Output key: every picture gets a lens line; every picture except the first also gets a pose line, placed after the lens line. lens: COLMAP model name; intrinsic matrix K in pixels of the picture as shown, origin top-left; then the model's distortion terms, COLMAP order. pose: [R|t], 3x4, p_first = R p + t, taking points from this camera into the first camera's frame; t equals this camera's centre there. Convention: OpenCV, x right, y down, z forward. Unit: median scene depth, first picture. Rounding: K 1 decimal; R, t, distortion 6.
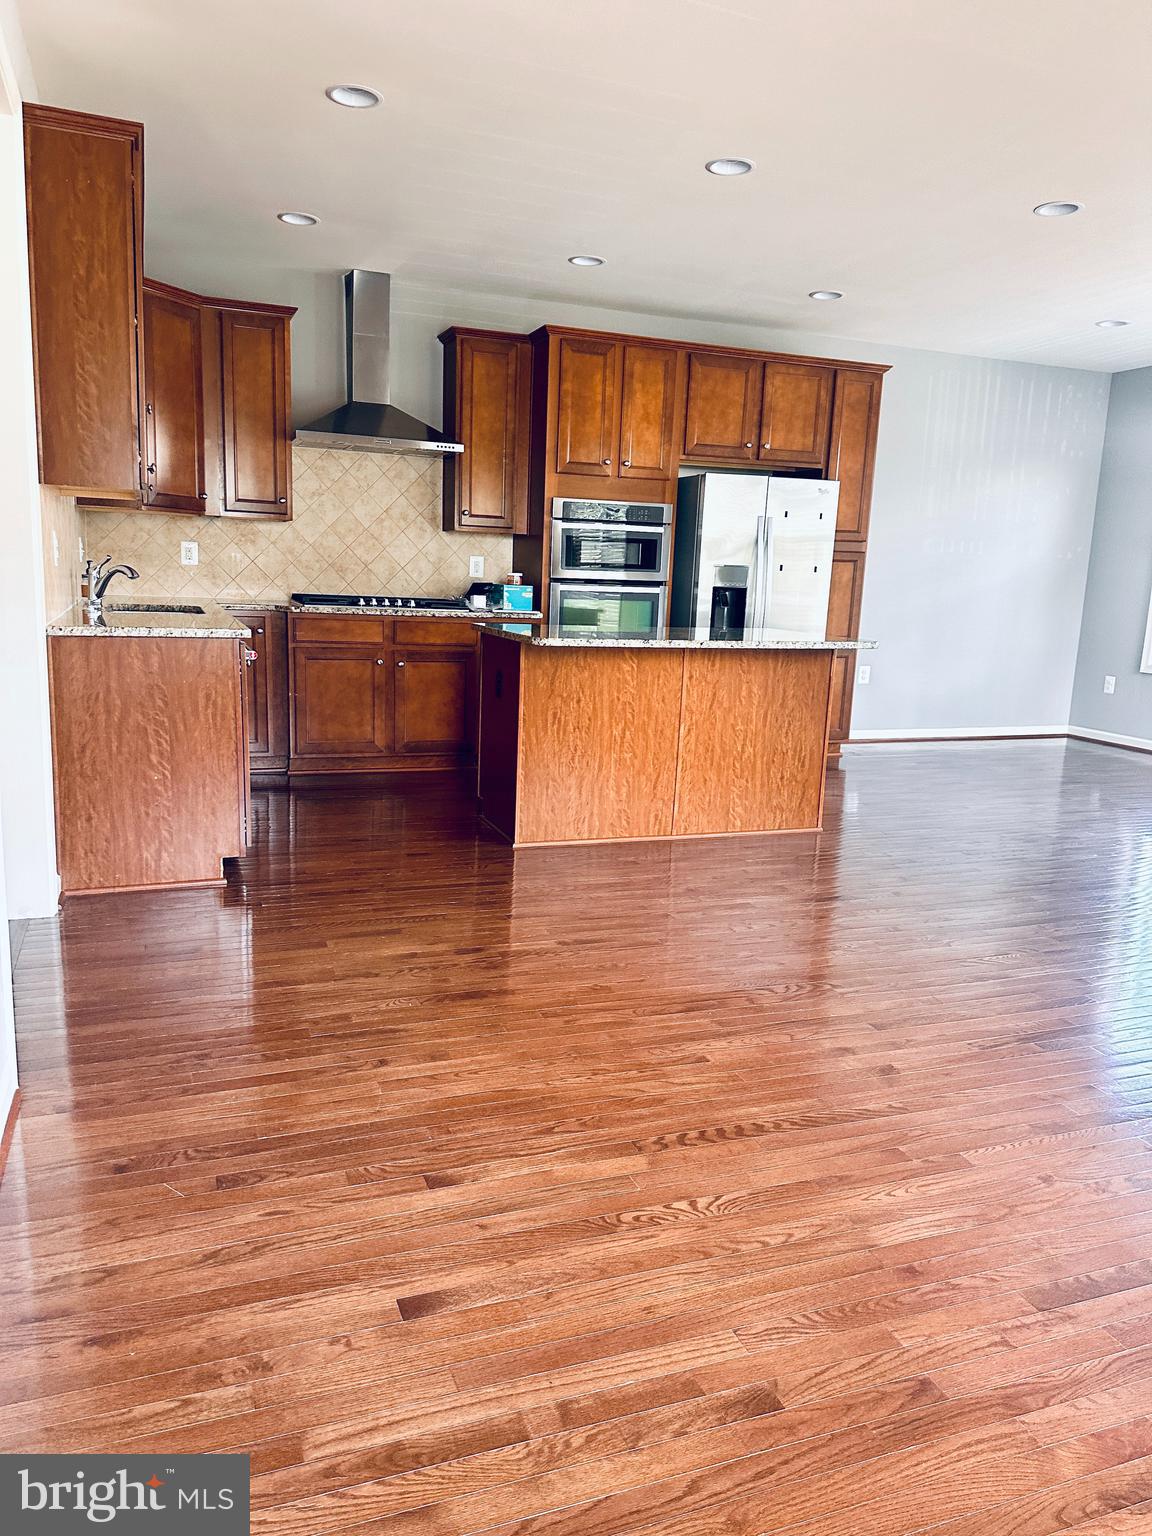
lens RADIAL K [[1107.2, 0, 581.0], [0, 1107.2, 776.1], [0, 0, 1]] dist [0.147536, -0.224205]
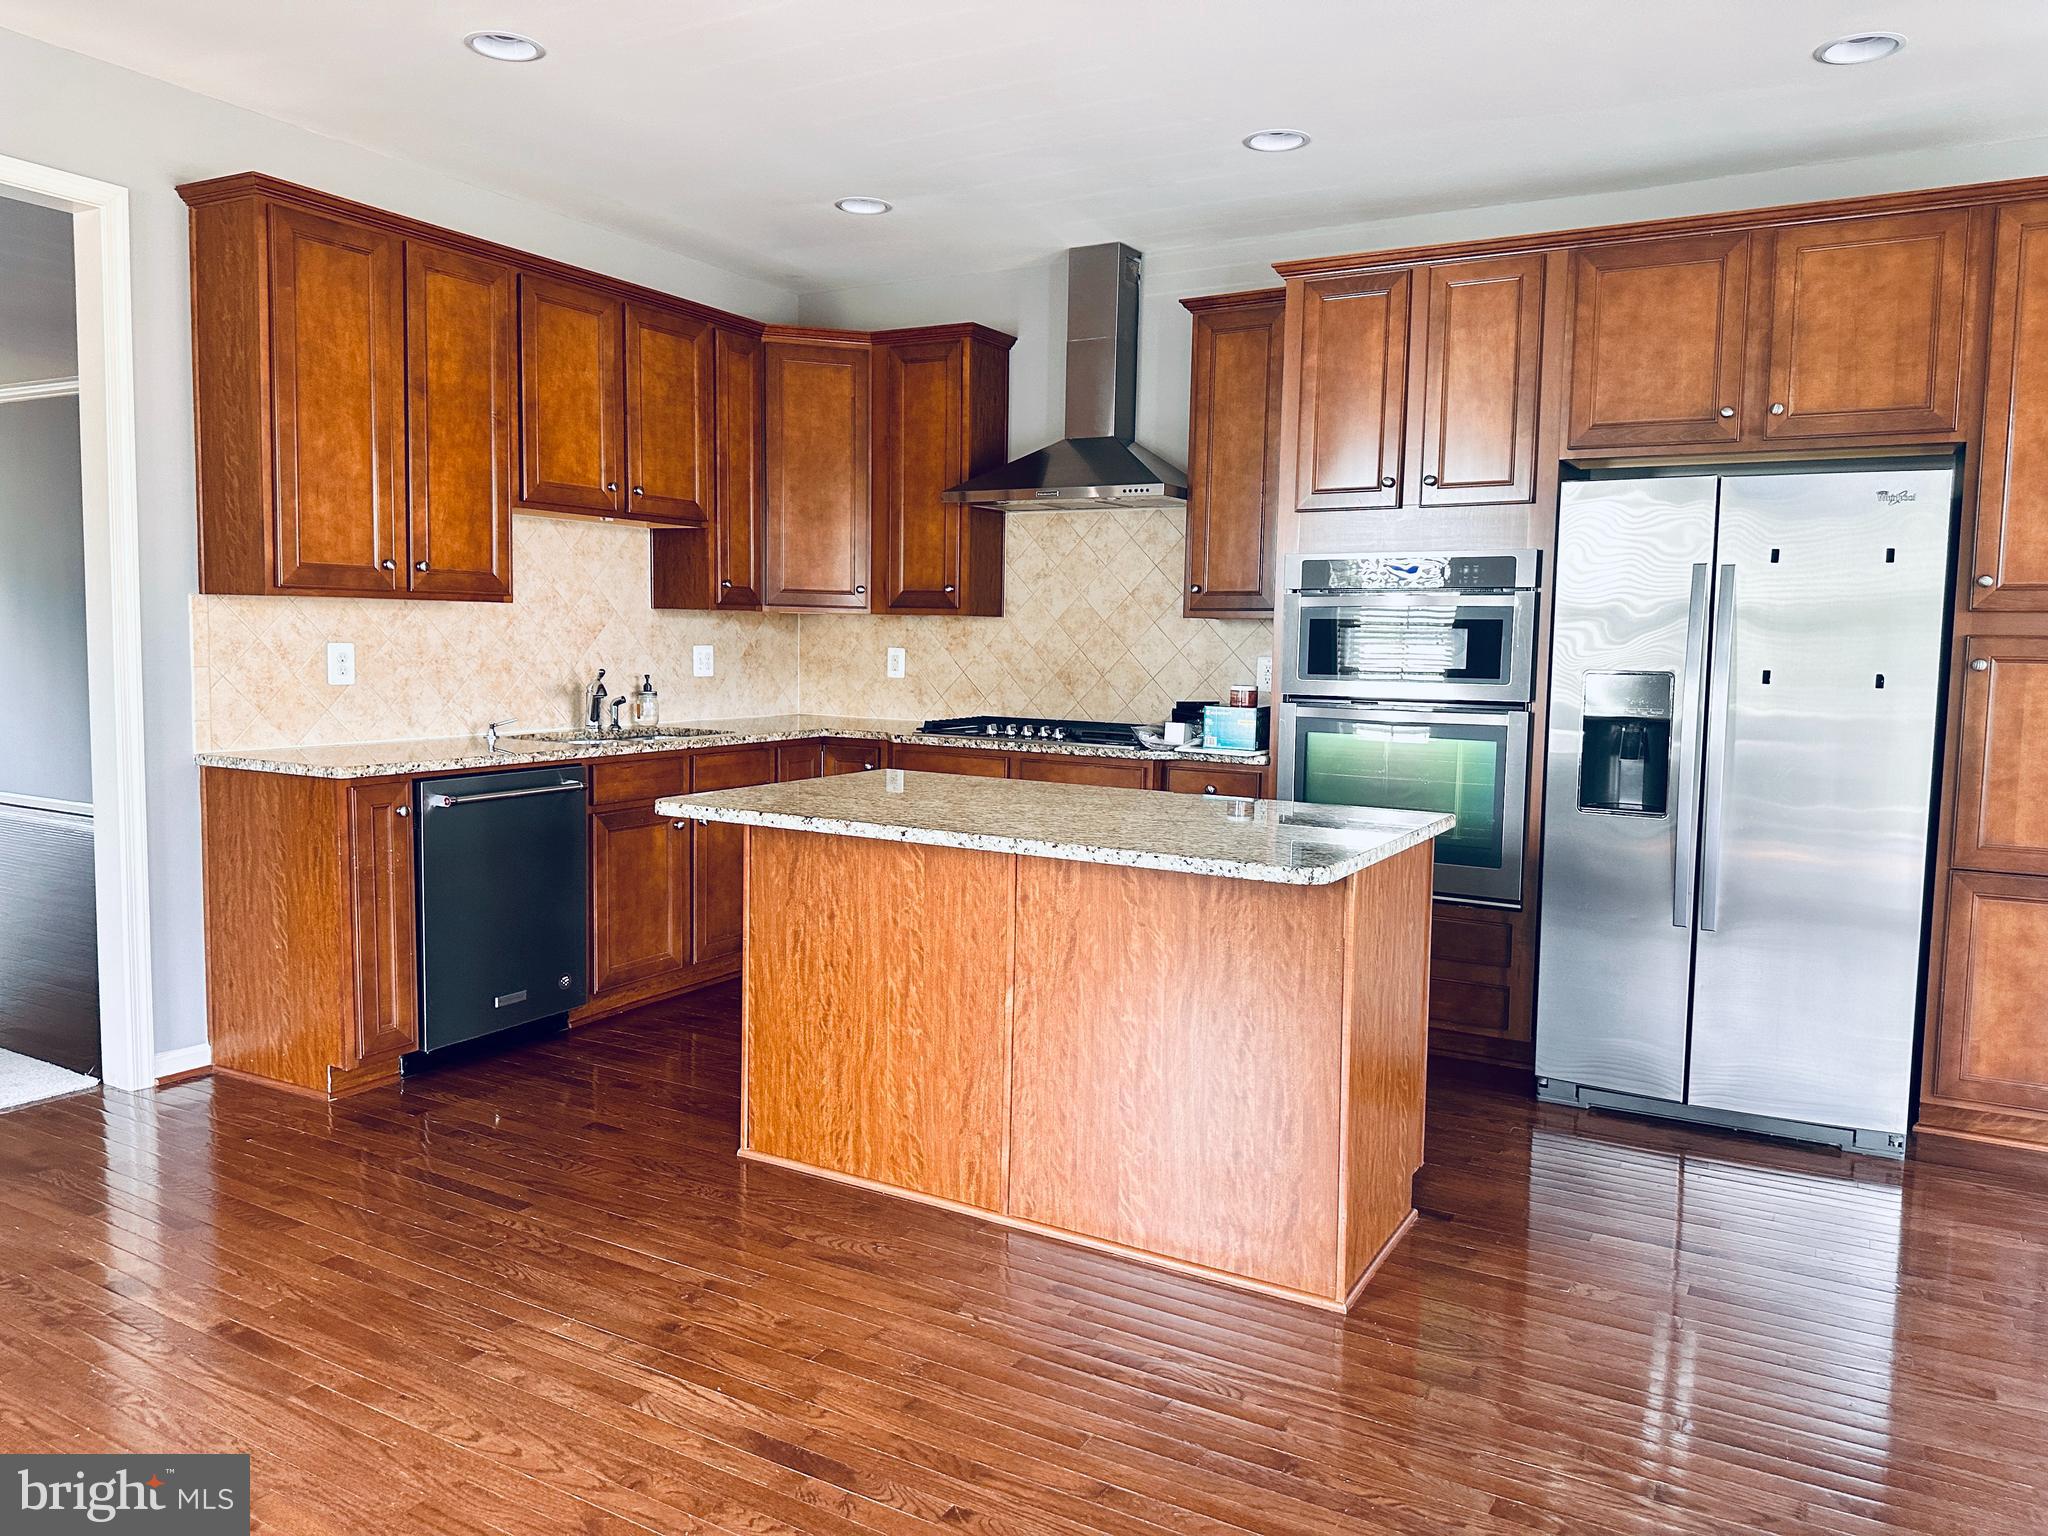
lens RADIAL K [[1476.3, 0, 1024.5], [0, 1476.3, 737.4], [0, 0, 1]] dist [0.147536, -0.224205]
pose [[0.617727, 0.032302, -0.785729, 0.583210], [-0.139090, 0.987891, -0.068738, -0.108065], [0.773994, 0.151748, 0.614740, 0.545893]]
